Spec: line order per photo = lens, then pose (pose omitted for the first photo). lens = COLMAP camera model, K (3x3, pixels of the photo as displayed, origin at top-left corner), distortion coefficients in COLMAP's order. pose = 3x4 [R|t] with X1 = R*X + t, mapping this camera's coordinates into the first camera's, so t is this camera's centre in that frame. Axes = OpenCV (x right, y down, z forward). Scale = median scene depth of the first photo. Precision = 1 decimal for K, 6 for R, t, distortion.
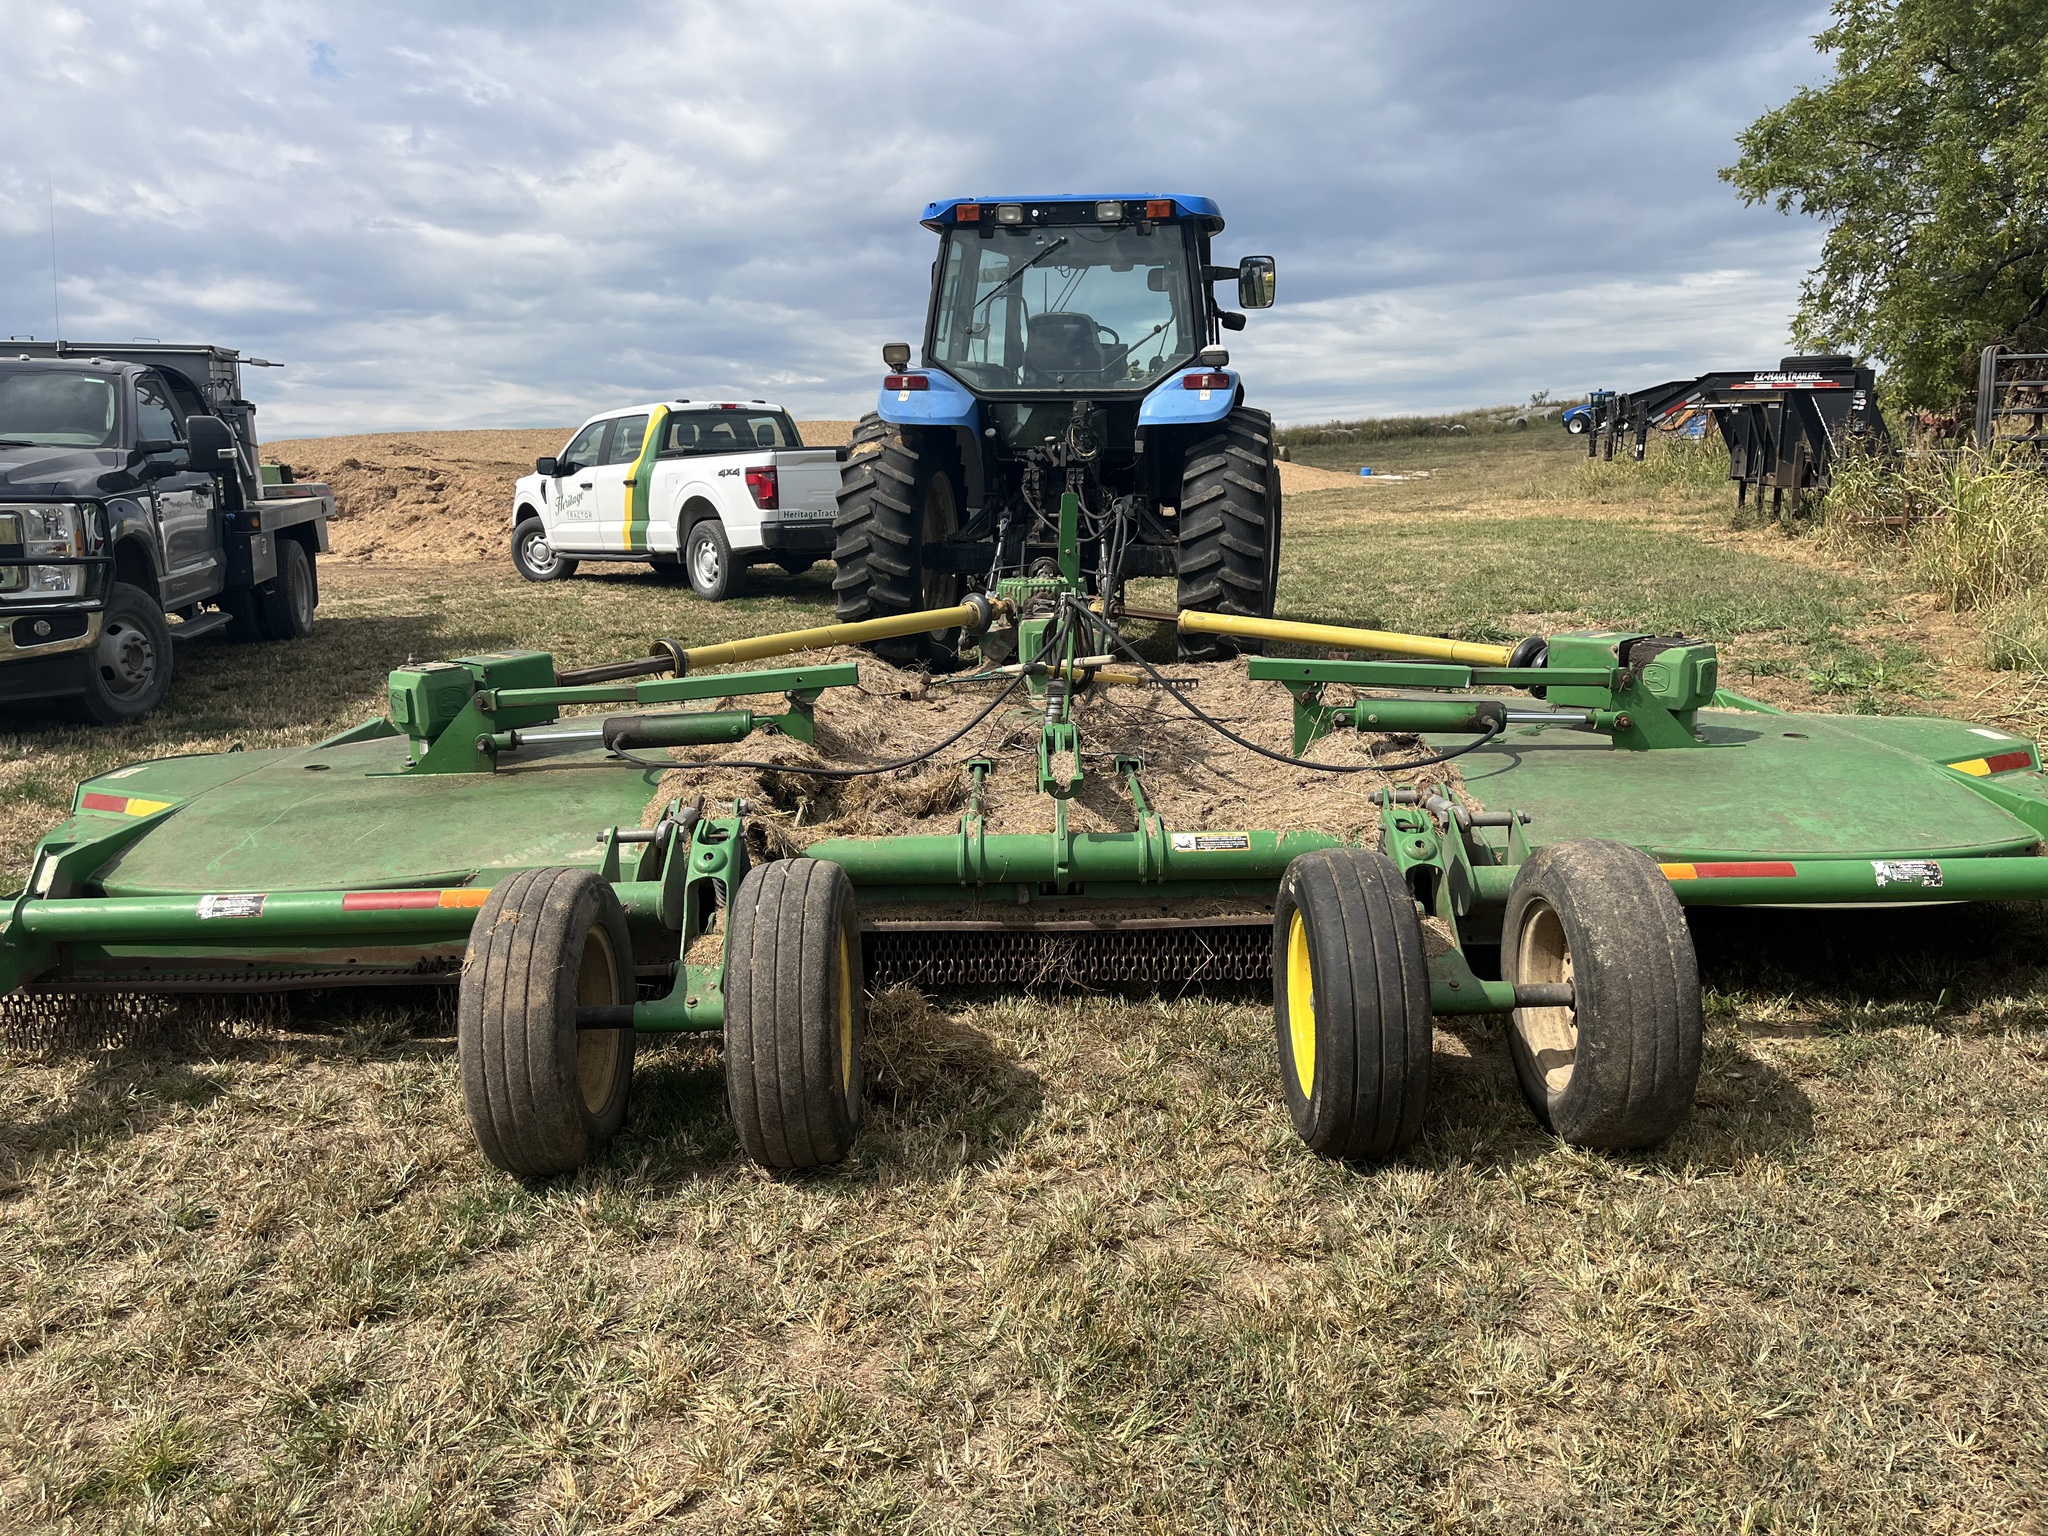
lens RADIAL K [[1540.6, 0, 1022.4], [0, 1540.6, 778.8], [0, 0, 1]] dist [0.070234, -0.102825]
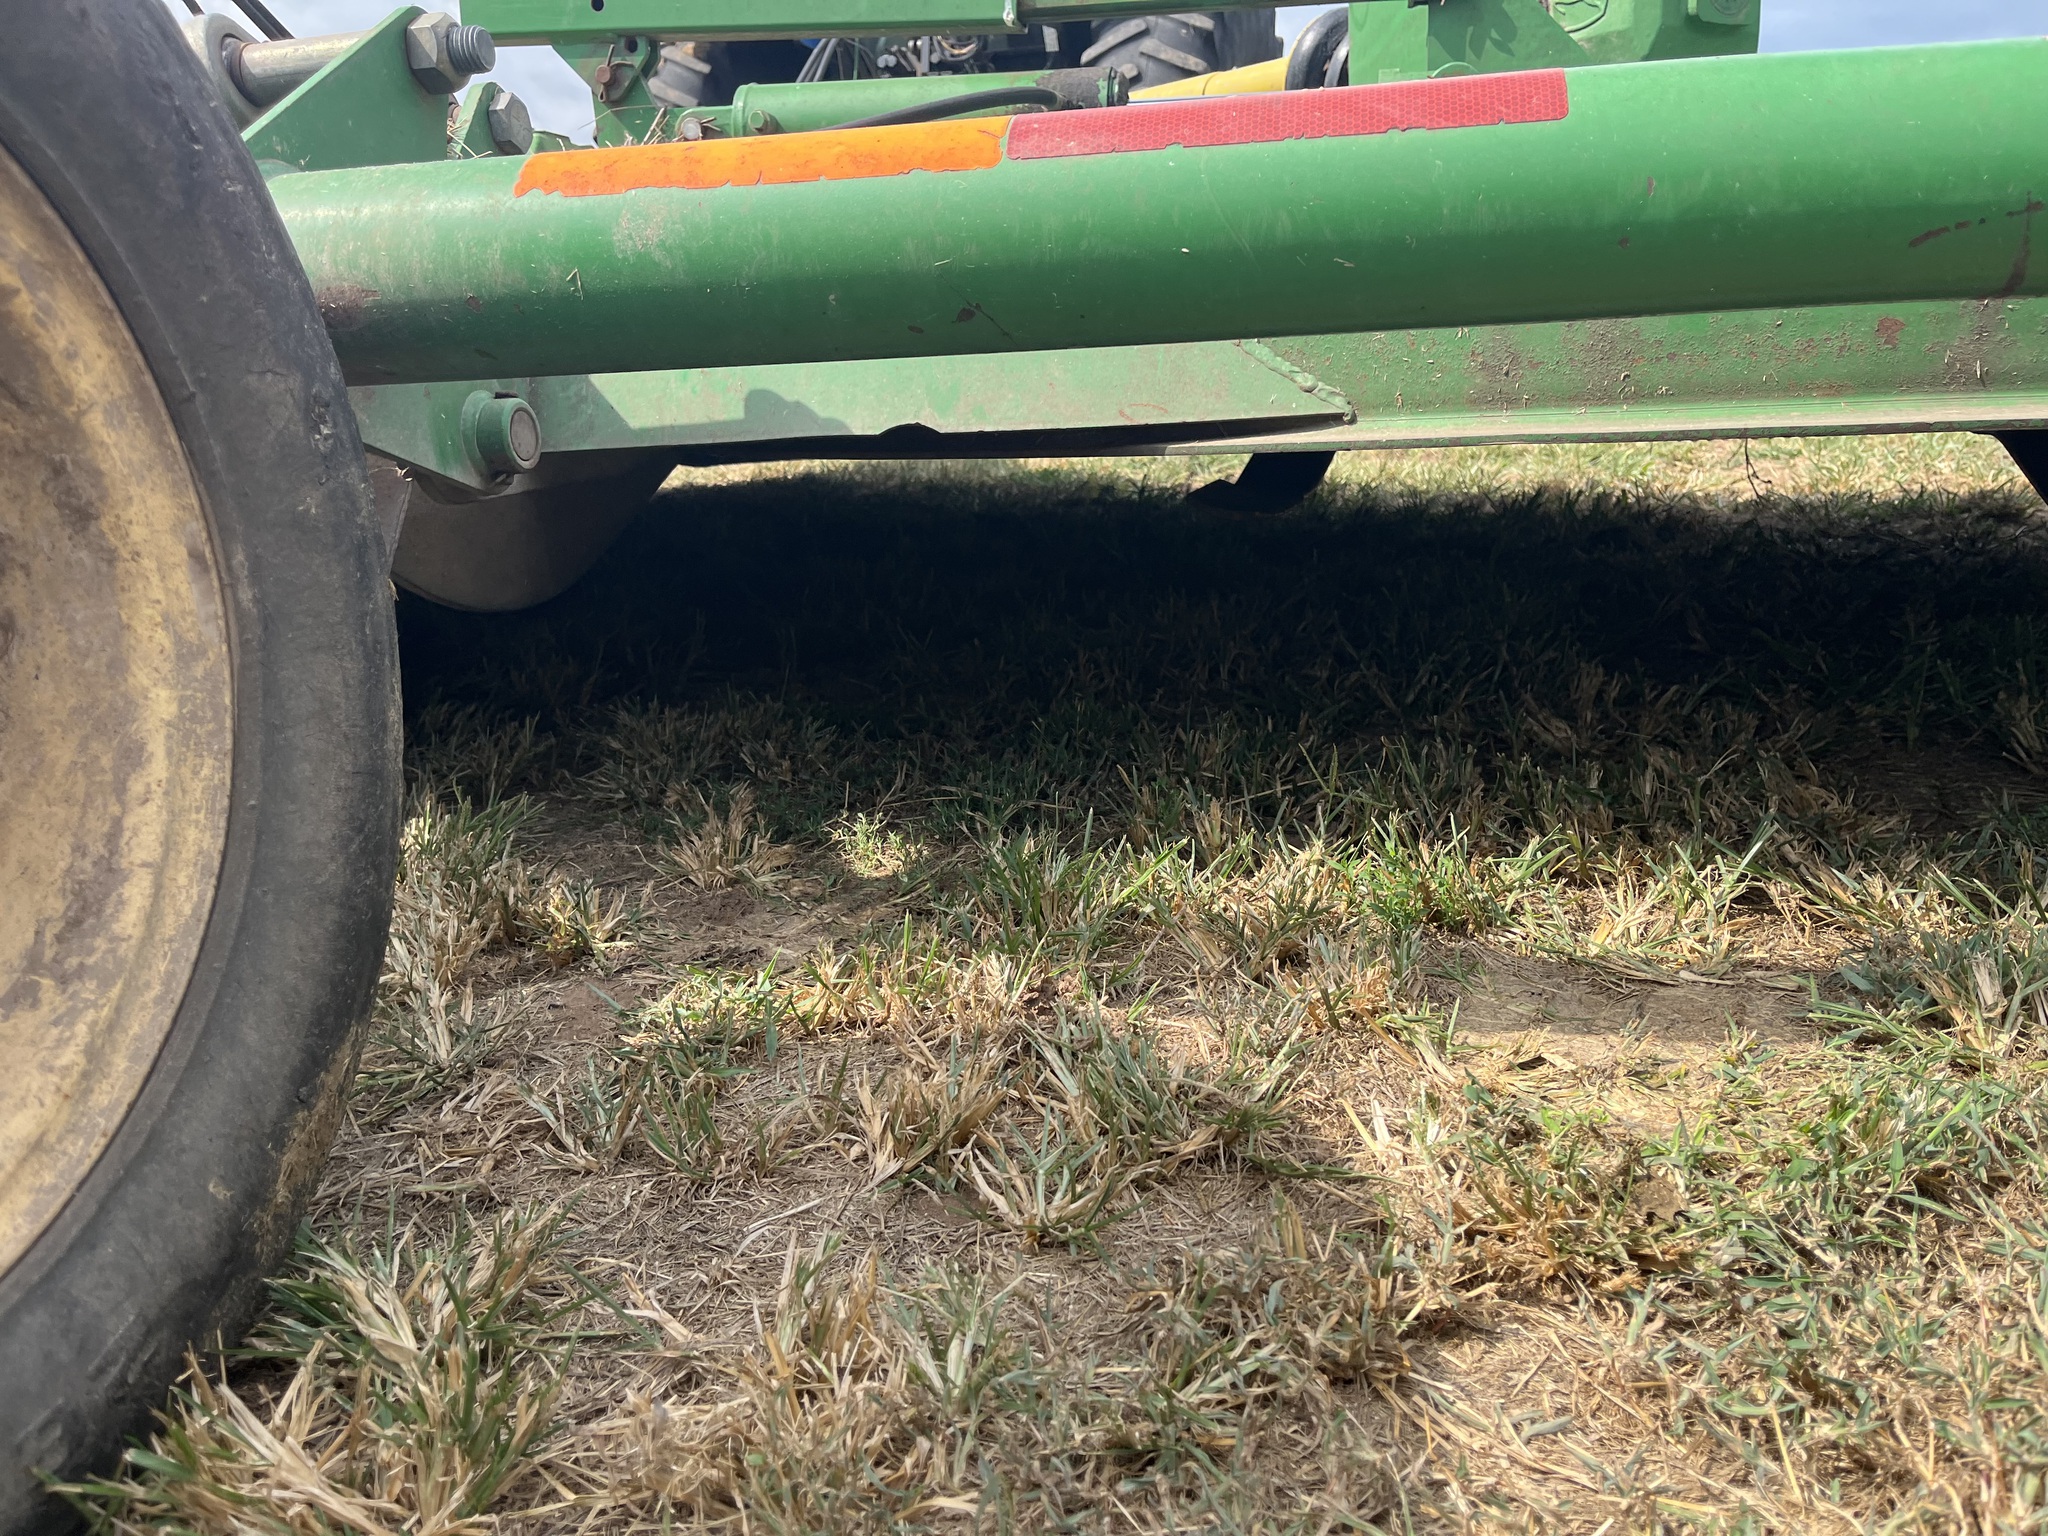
lens RADIAL K [[1541.5, 0, 1042.9], [0, 1541.5, 761.0], [0, 0, 1]] dist [0.063746, -0.095531]
pose [[0.983403, 0.014999, -0.180811, 0.199993], [-0.004949, 0.998424, 0.055906, 0.052184], [0.181365, -0.054083, 0.981928, 0.347821]]
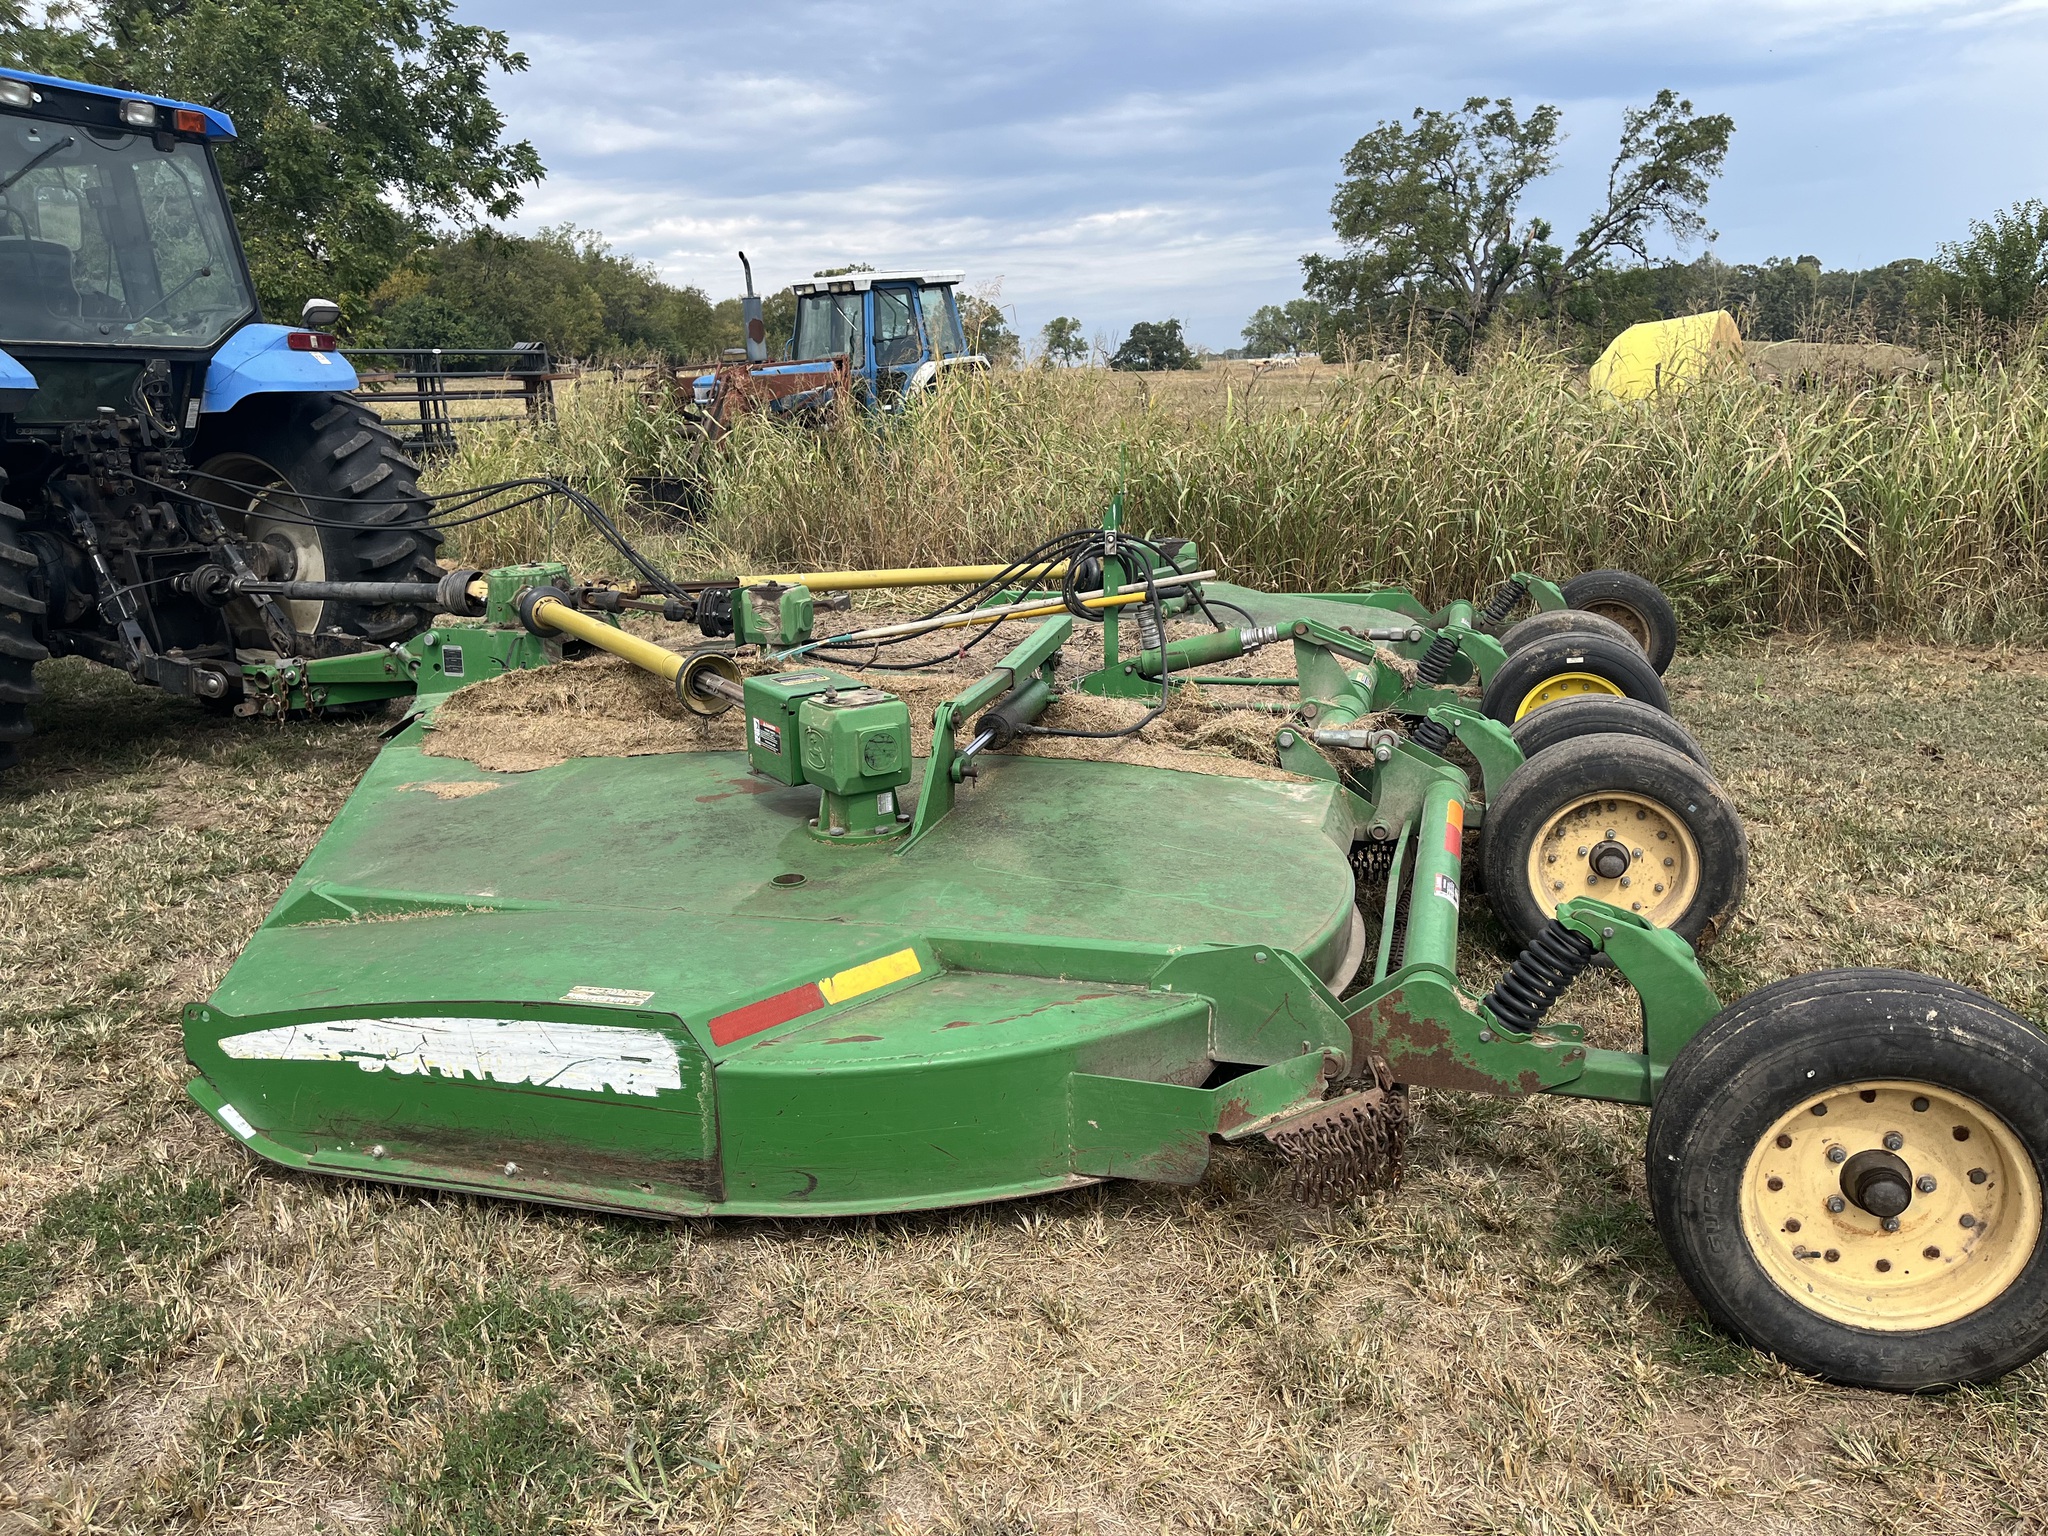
lens RADIAL K [[1544.2, 0, 1030.9], [0, 1544.2, 776.8], [0, 0, 1]] dist [0.062764, -0.095089]
pose [[0.274148, -0.216376, 0.937029, -0.595652], [0.218887, 0.962825, 0.158293, -0.075699], [-0.936446, 0.161708, 0.311319, 0.398542]]
